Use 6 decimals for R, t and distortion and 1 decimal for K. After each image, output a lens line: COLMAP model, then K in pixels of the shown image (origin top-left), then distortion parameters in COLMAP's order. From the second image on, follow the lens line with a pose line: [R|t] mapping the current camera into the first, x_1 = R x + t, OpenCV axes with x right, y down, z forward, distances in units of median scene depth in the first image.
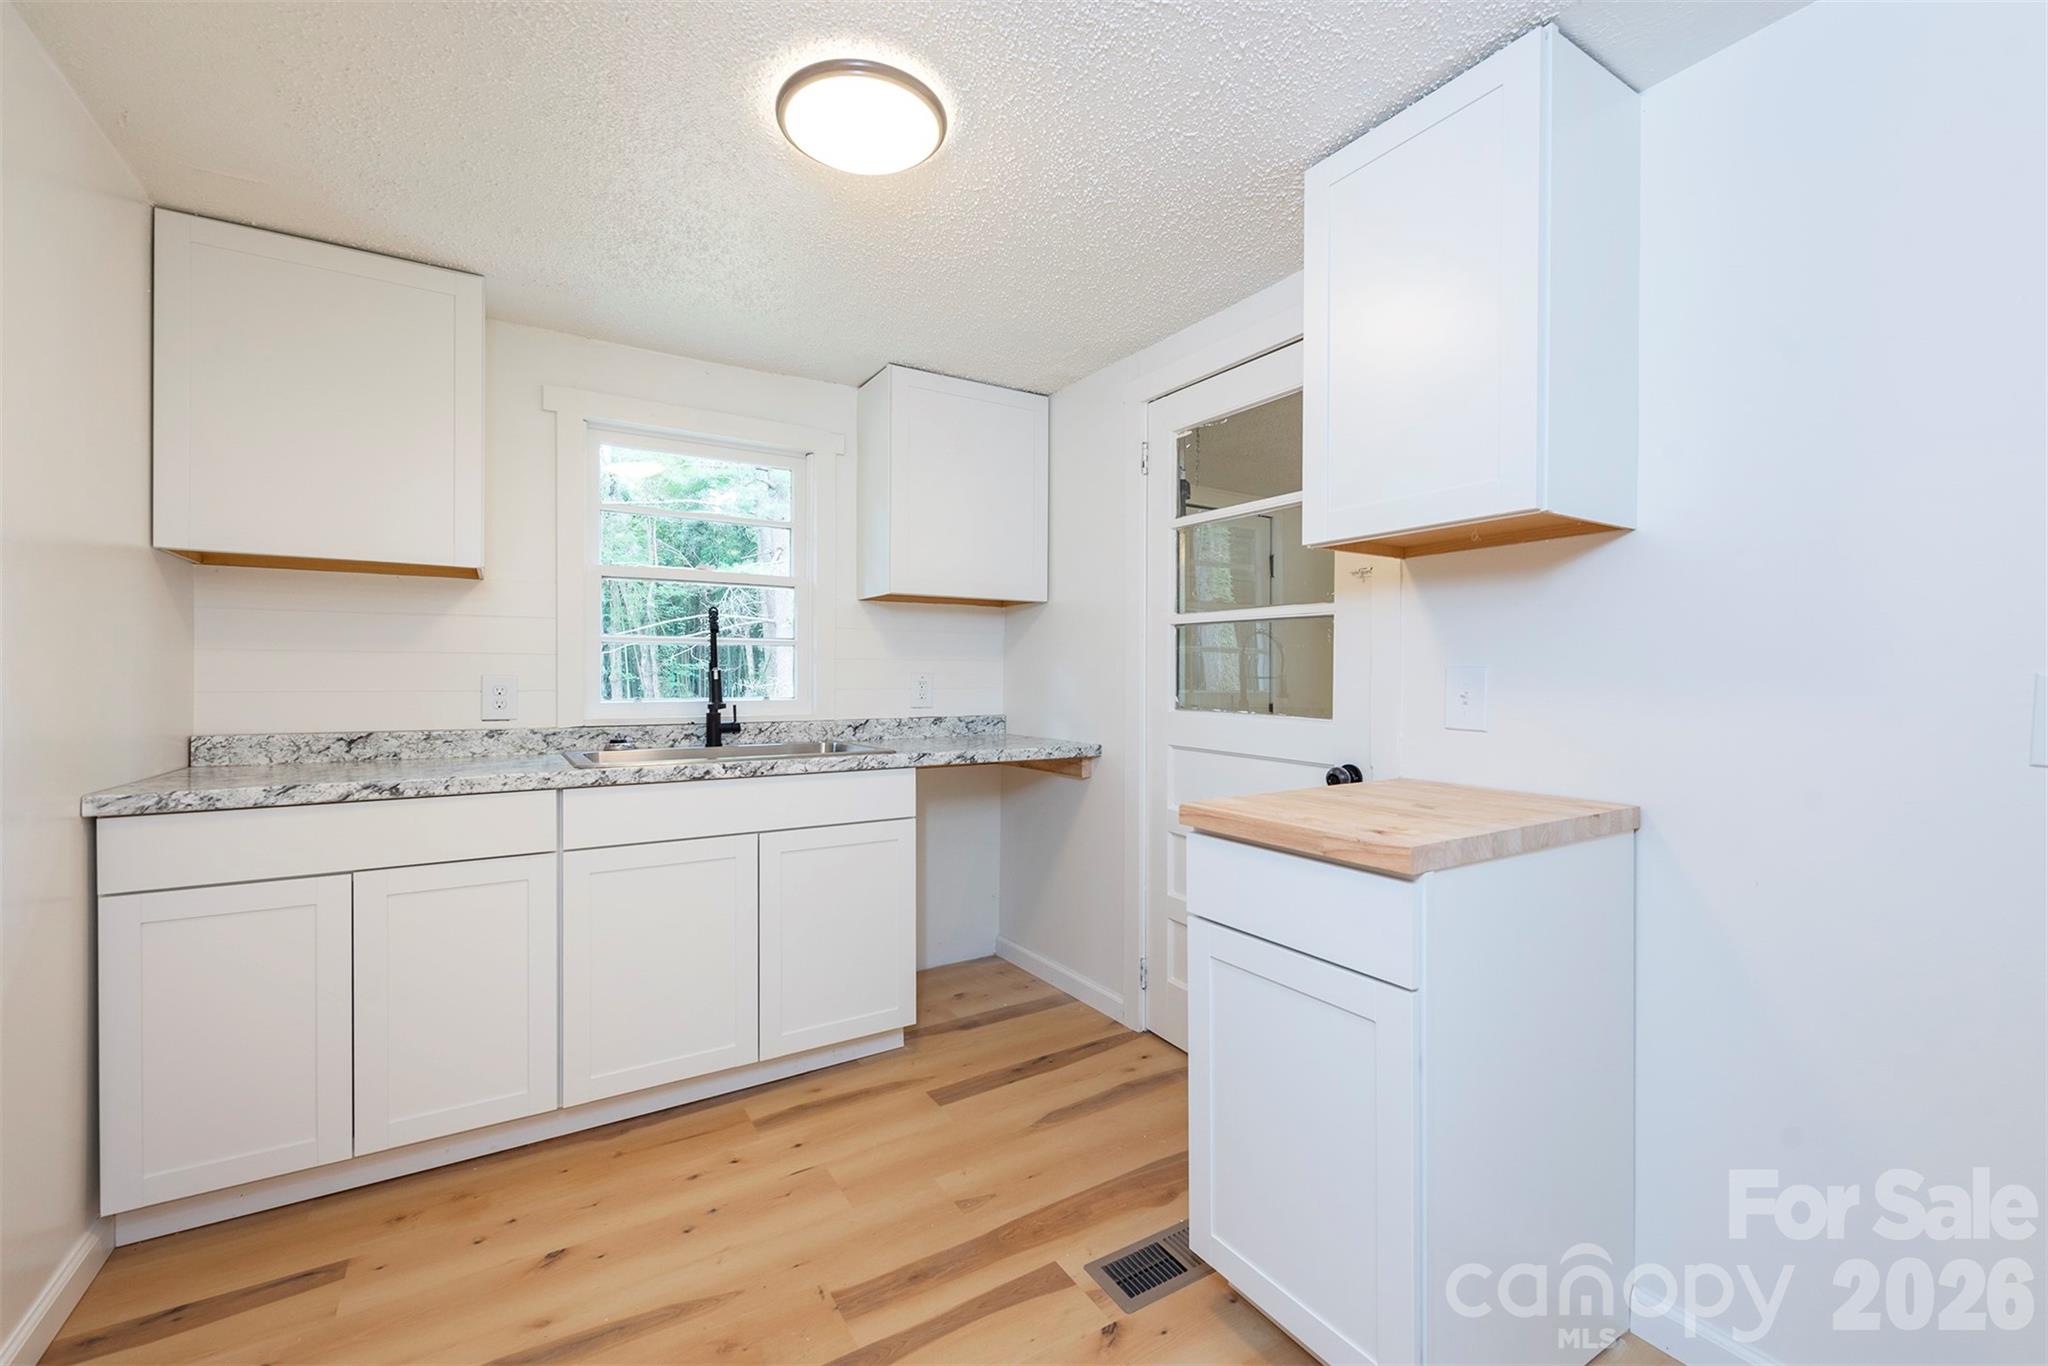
lens RADIAL K [[828.5, 0, 1044.1], [0, 828.5, 680.0], [0, 0, 1]] dist [0.000345, -0.001799]
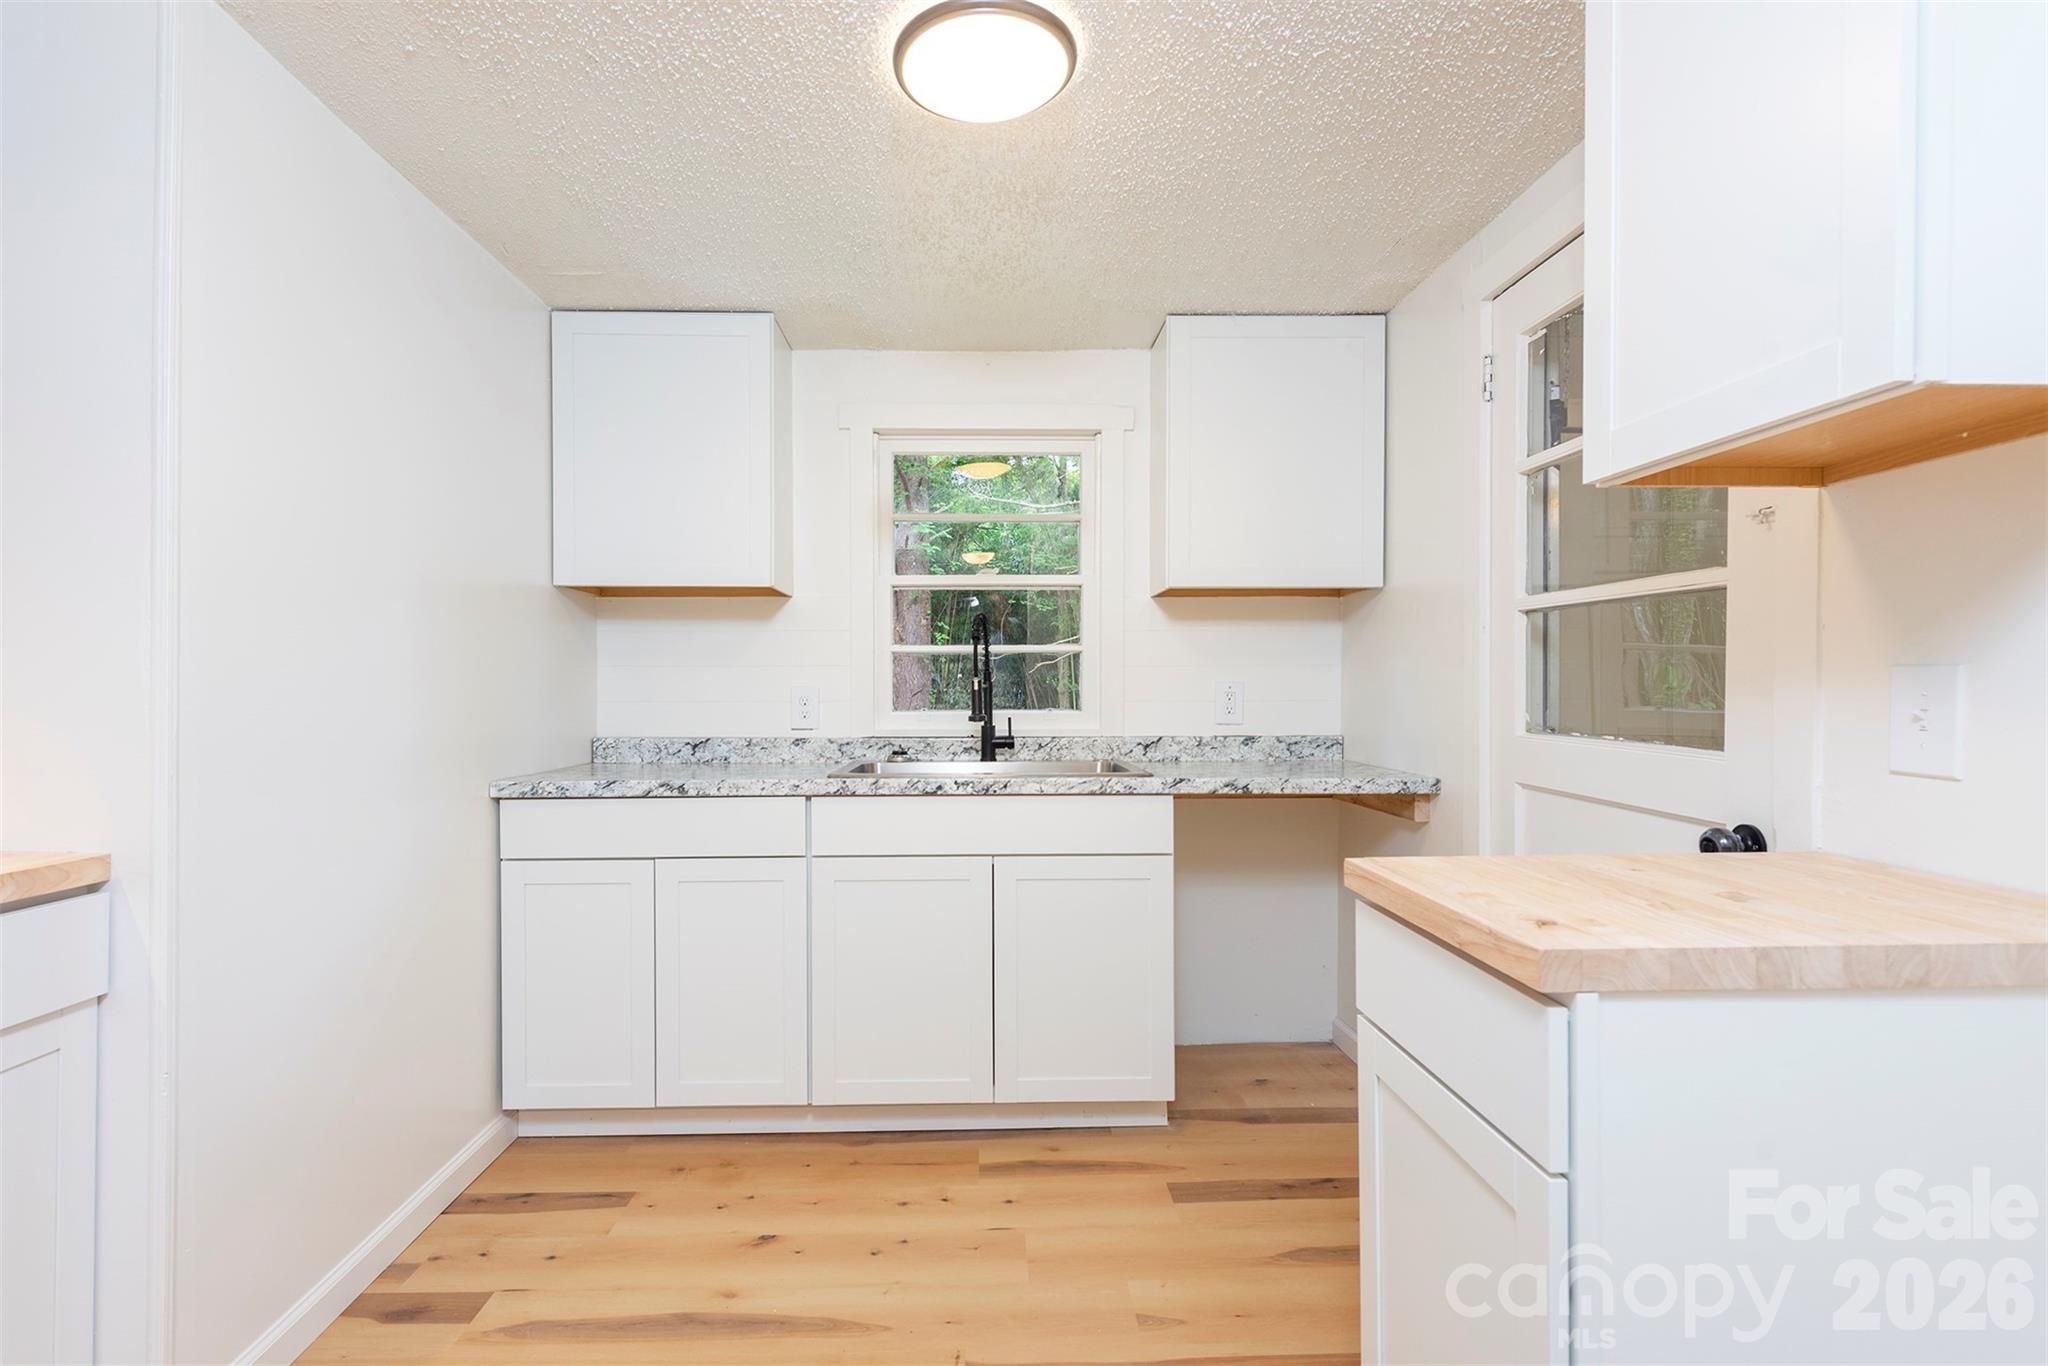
lens RADIAL K [[991.5, 0, 1017.9], [0, 991.5, 696.1], [0, 0, 1]] dist [0.007773, -0.001329]
pose [[0.855435, 0.000668, -0.517910, 0.264295], [0.002154, 0.999986, 0.004848, 0.000623], [0.517906, -0.005263, 0.855421, 0.070322]]
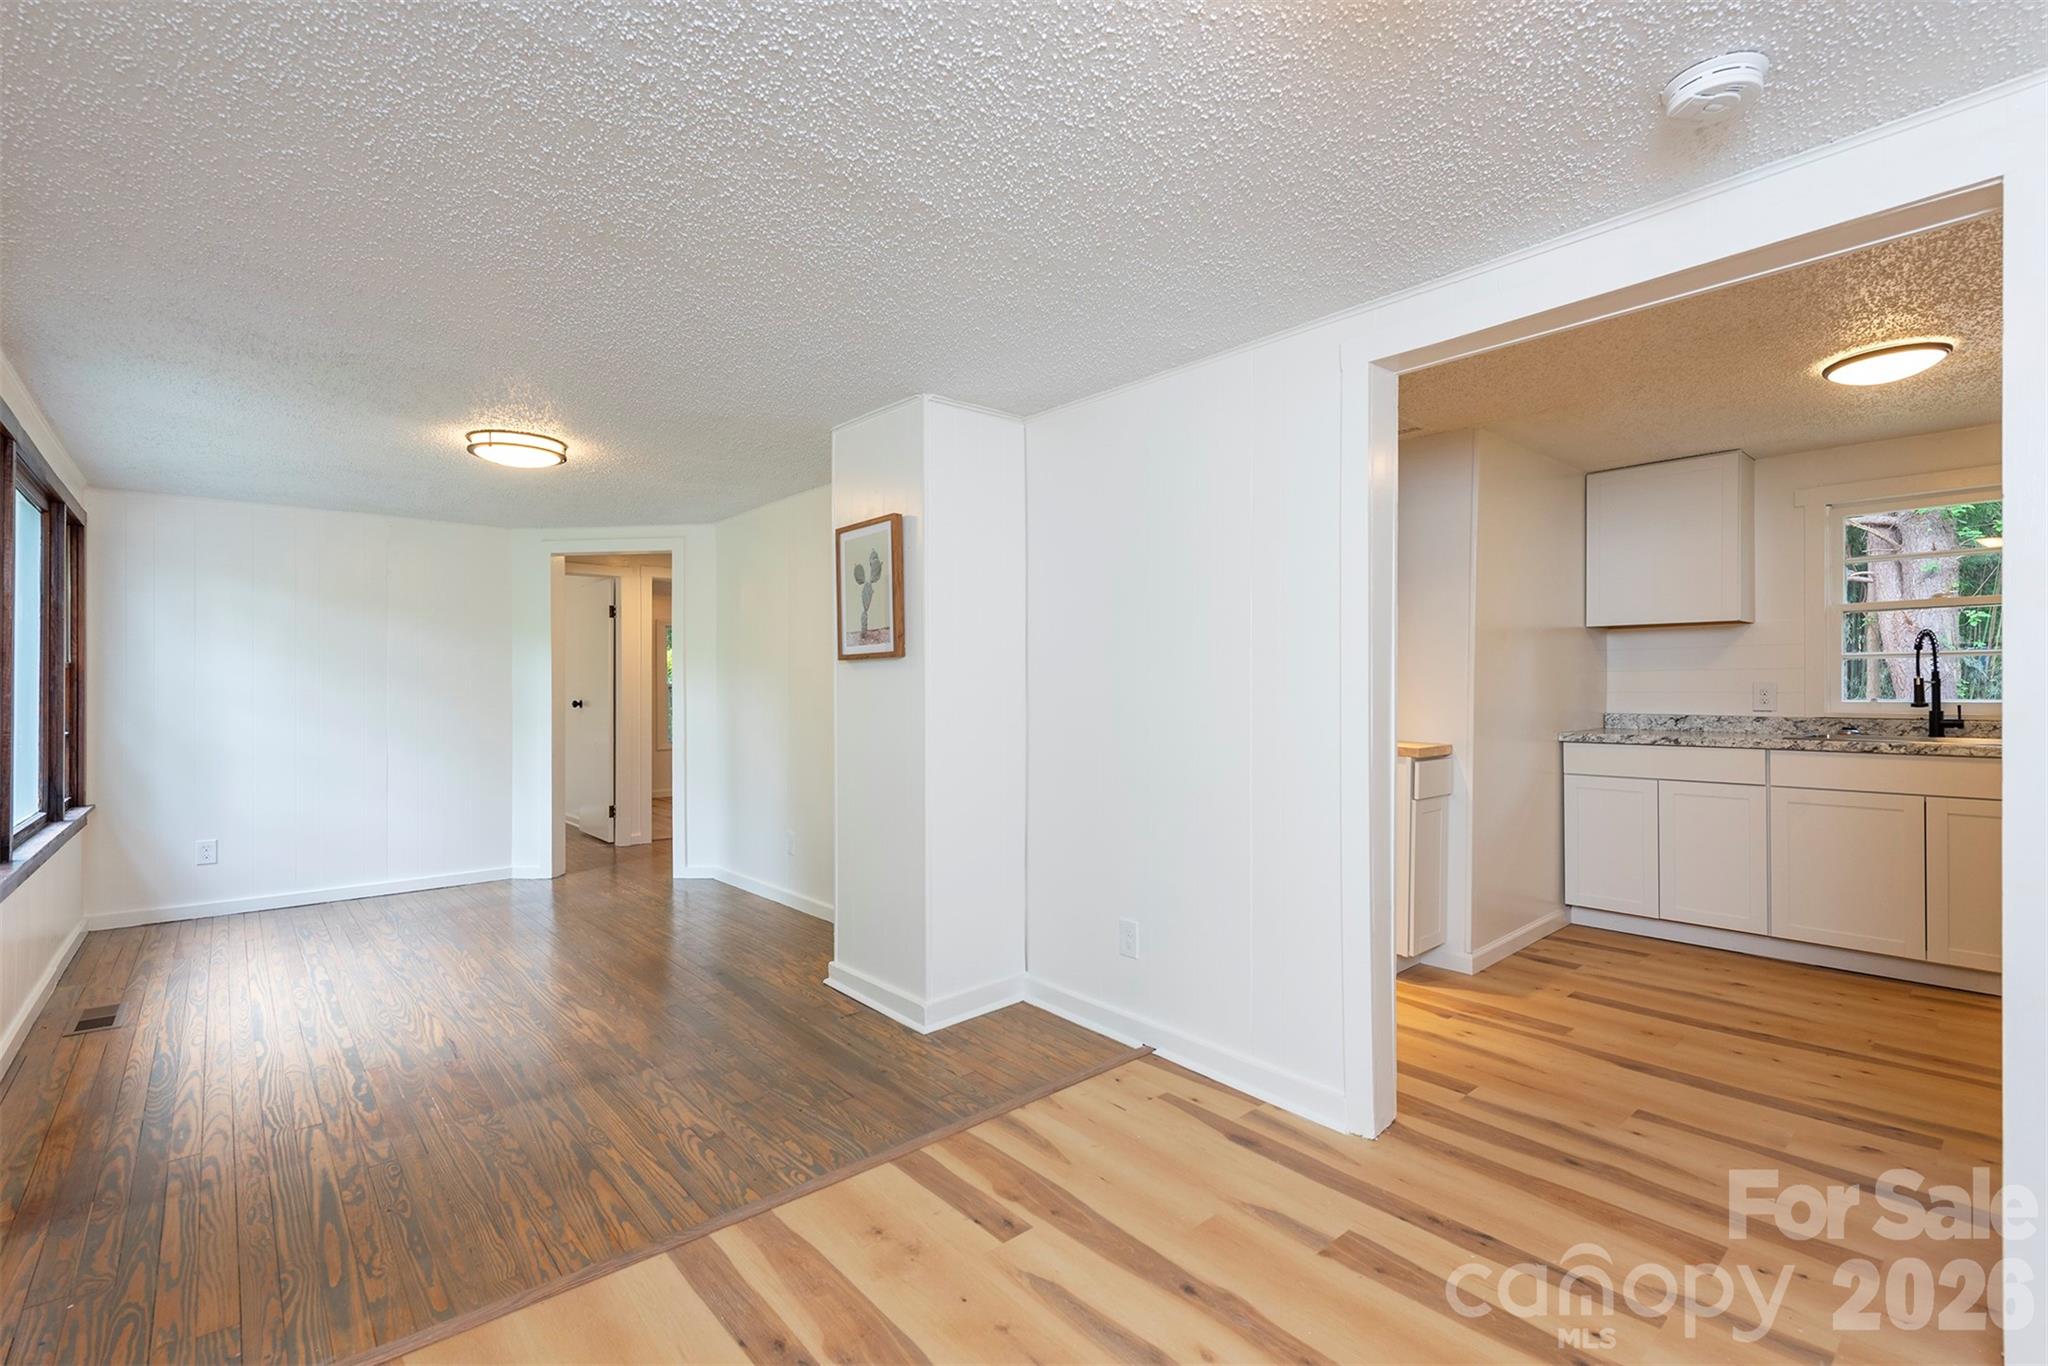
lens RADIAL K [[902.1, 0, 1022.3], [0, 902.1, 683.4], [0, 0, 1]] dist [0.012866, -0.000852]
pose [[0.131592, -0.002584, -0.991301, 1.023931], [0.004179, 0.999989, -0.002052, -0.008398], [0.991295, -0.003872, 0.131602, -0.741493]]
